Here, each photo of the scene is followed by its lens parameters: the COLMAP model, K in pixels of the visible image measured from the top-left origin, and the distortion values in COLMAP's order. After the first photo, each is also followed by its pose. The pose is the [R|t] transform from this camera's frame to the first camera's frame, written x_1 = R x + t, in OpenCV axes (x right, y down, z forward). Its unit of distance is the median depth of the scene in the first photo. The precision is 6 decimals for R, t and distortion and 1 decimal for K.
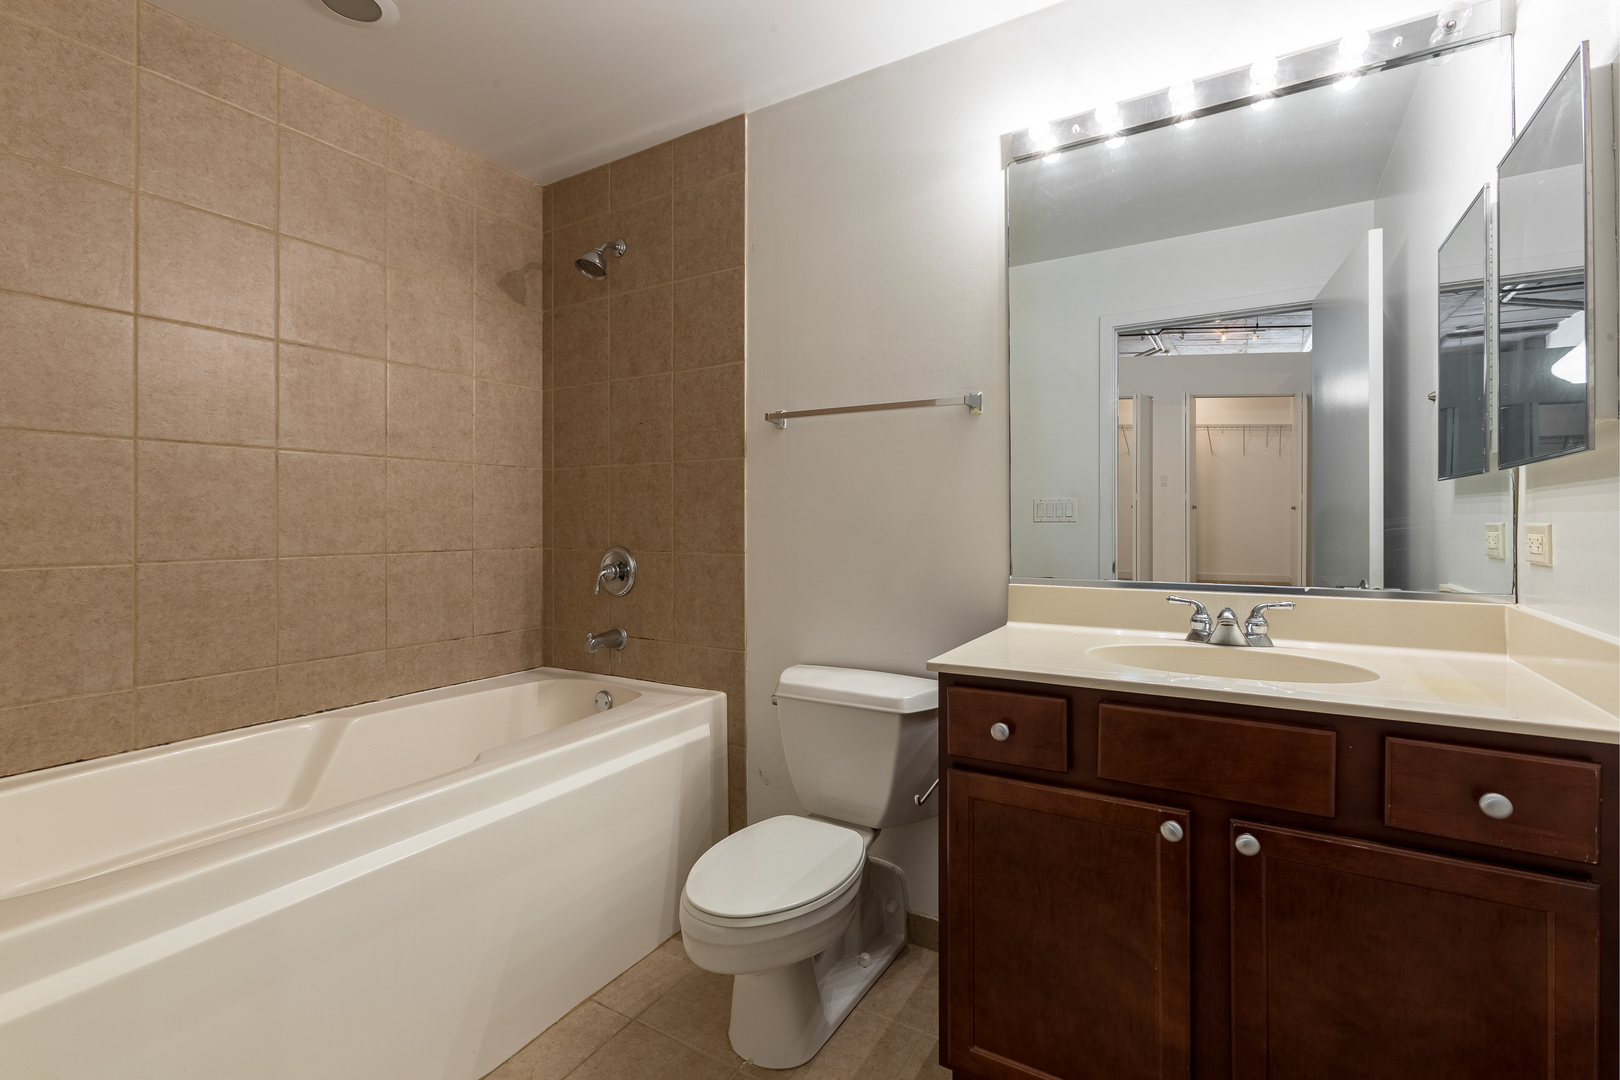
lens RADIAL K [[724.6, 0, 804.4], [0, 724.6, 533.5], [0, 0, 1]] dist [-0.023724, 0.013415]
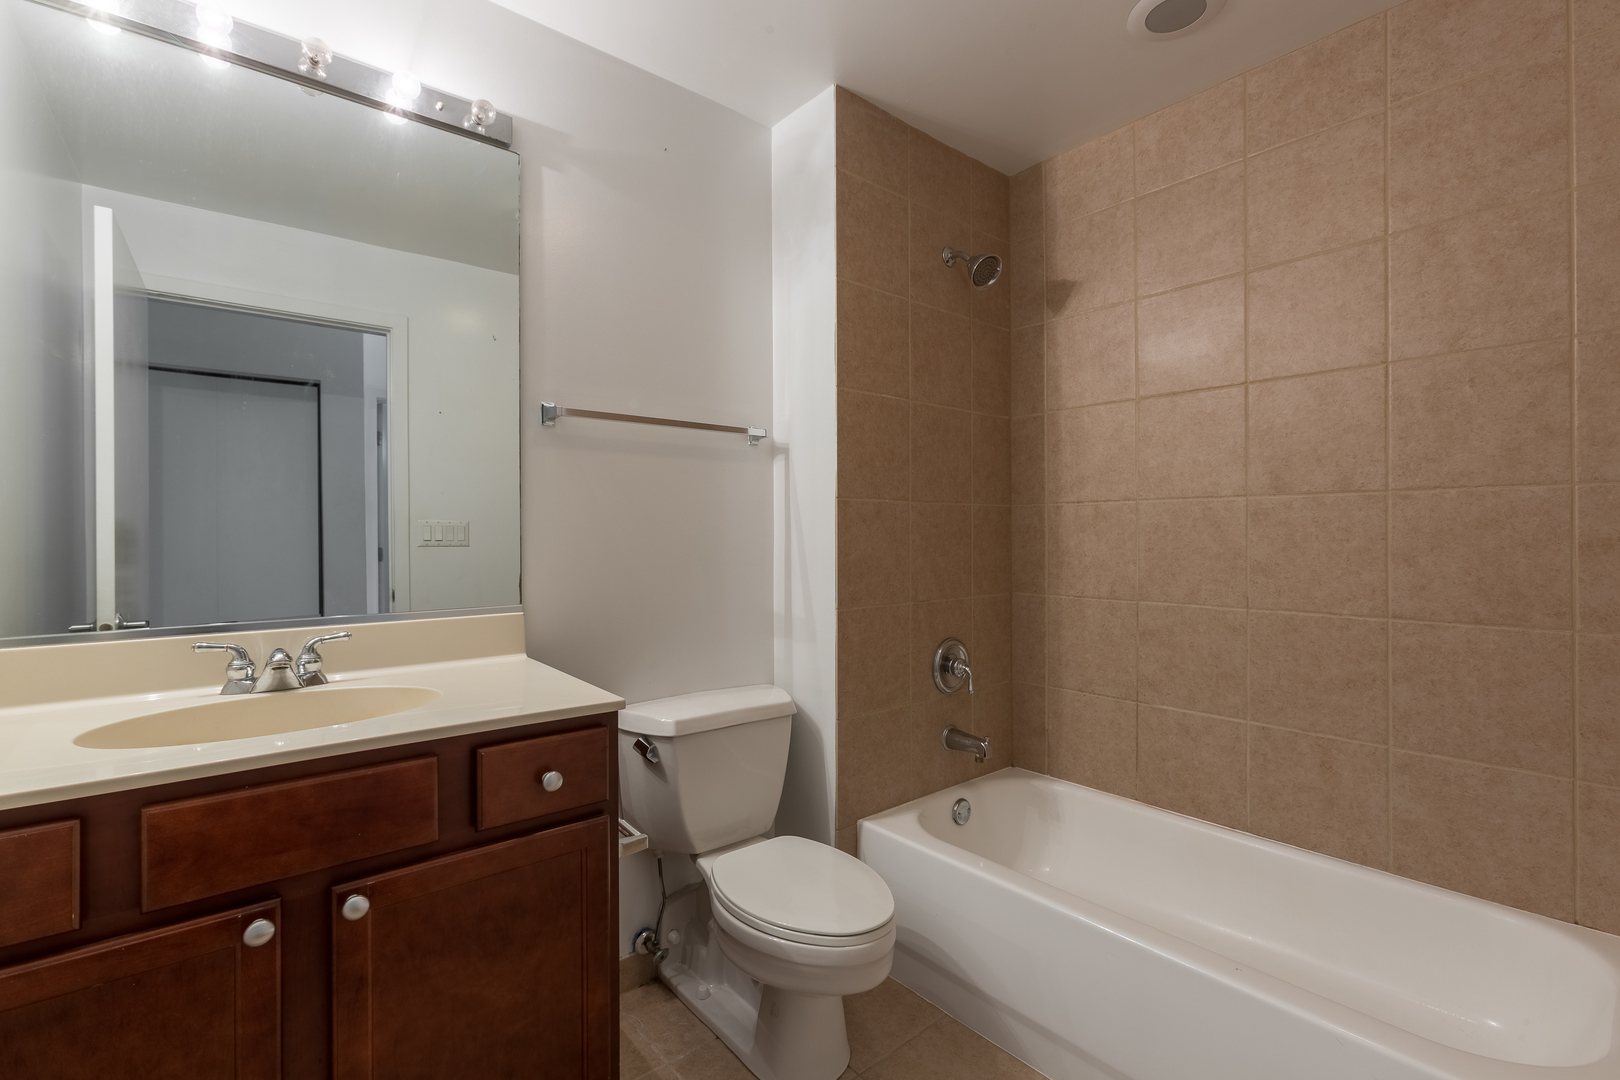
lens RADIAL K [[769.0, 0, 810.0], [0, 769.0, 540.0], [0, 0, 1]] dist [-0.004018, -0.000731]
pose [[0.297695, -0.006450, 0.954639, -0.124281], [0.011579, 0.999928, 0.003146, -0.026971], [-0.954591, 0.010117, 0.297749, 0.131663]]
